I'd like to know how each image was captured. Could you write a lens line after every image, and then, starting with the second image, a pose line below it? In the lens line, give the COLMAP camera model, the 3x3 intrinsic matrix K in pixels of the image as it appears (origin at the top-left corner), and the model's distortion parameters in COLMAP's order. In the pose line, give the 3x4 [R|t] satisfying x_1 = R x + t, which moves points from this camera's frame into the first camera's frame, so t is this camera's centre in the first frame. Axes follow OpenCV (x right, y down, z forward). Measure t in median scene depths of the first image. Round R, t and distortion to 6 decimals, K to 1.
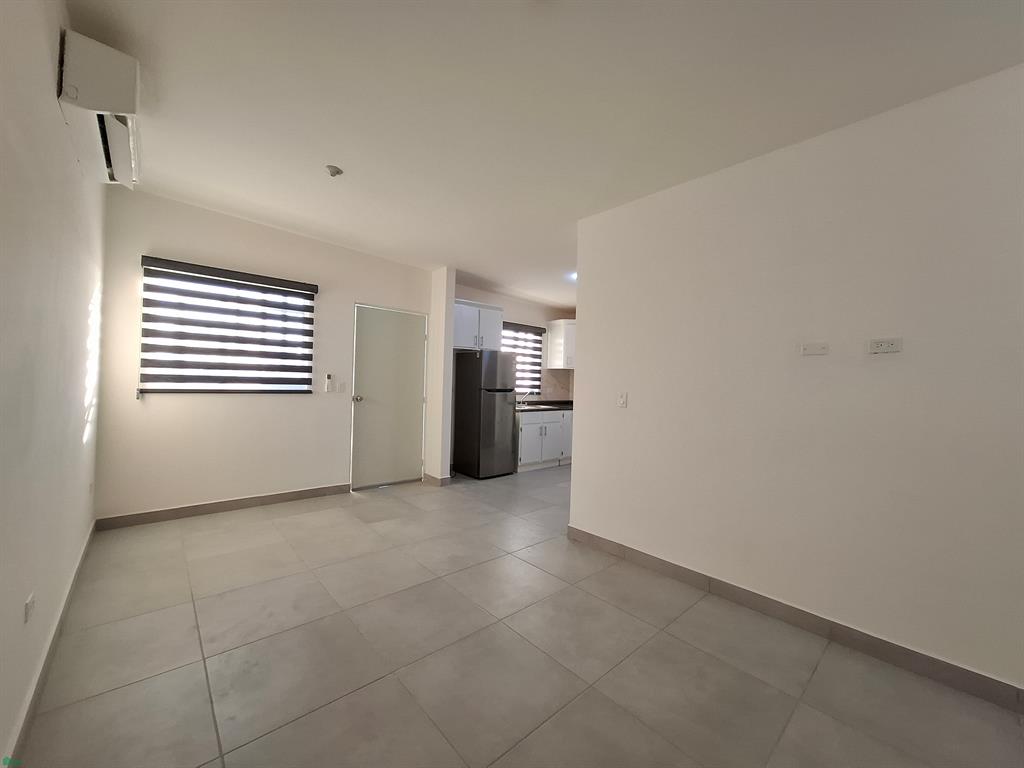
lens RADIAL K [[402.4, 0, 512.0], [0, 402.4, 384.0], [0, 0, 1]] dist [-0.005586, -0.000039]
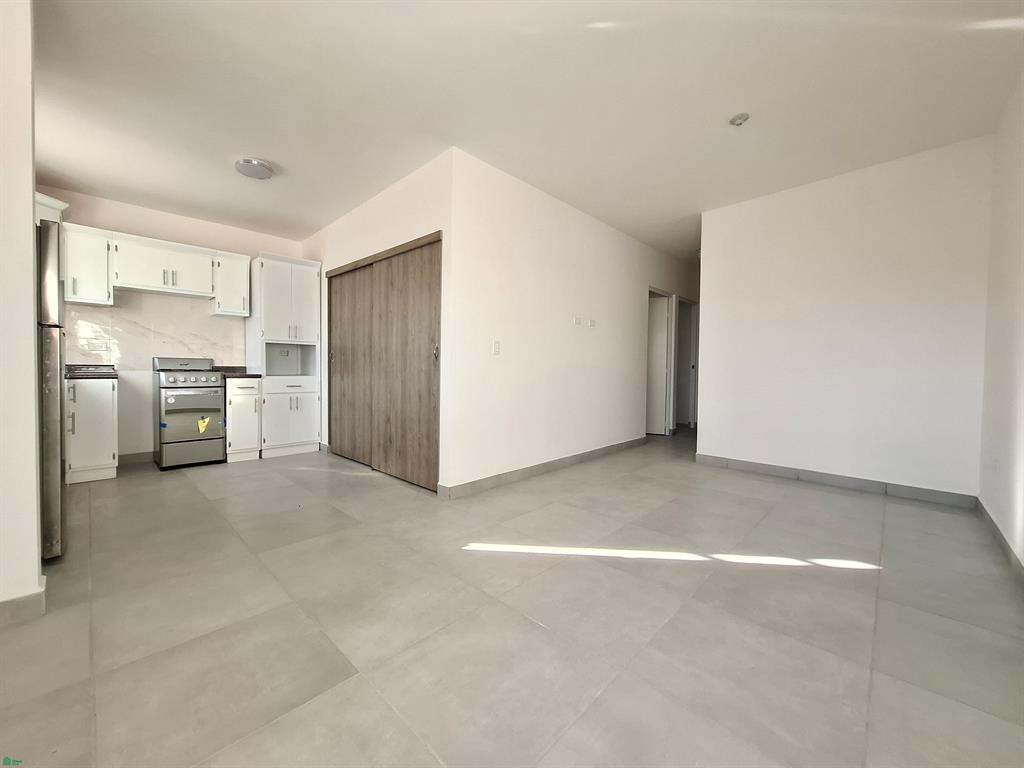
lens RADIAL K [[402.7, 0, 512.0], [0, 402.7, 384.0], [0, 0, 1]] dist [-0.002722, -0.000546]
pose [[-0.070371, -0.070374, 0.995035, -0.606756], [-0.010385, 0.997506, 0.069814, 0.042448], [-0.997467, -0.005421, -0.070926, 0.737641]]
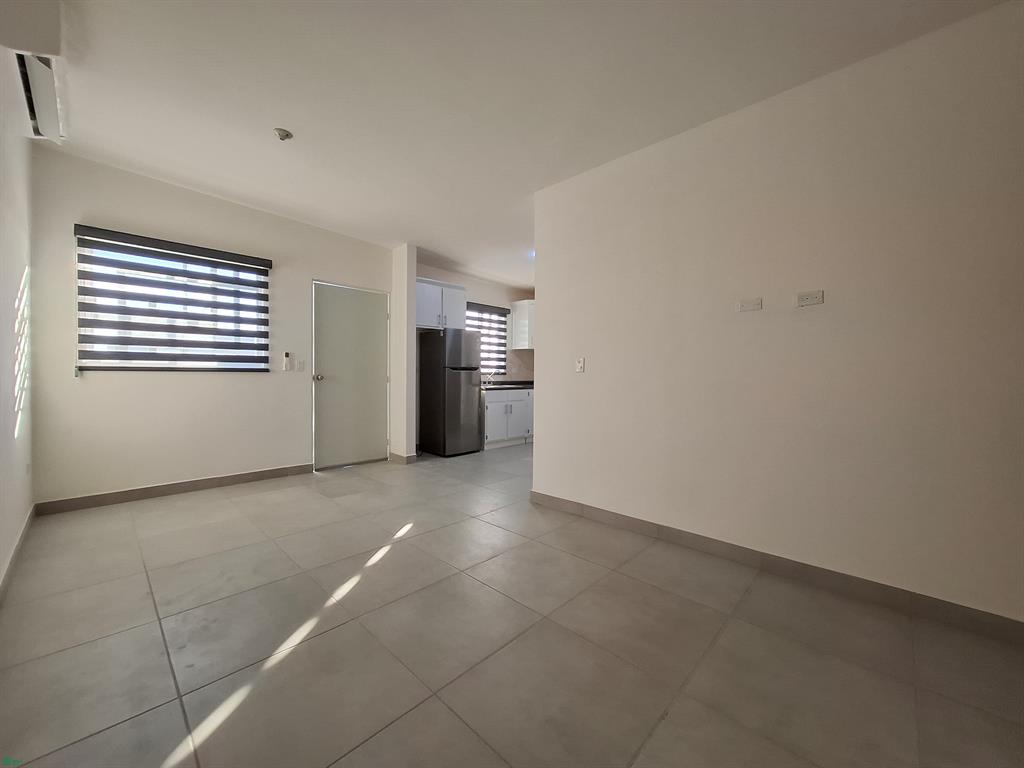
lens RADIAL K [[402.7, 0, 512.0], [0, 402.7, 384.0], [0, 0, 1]] dist [-0.002722, -0.000546]
pose [[0.997023, -0.021339, 0.074092, 0.016406], [0.019712, 0.999550, 0.022625, 0.042420], [-0.074542, -0.021097, 0.996995, -0.017989]]
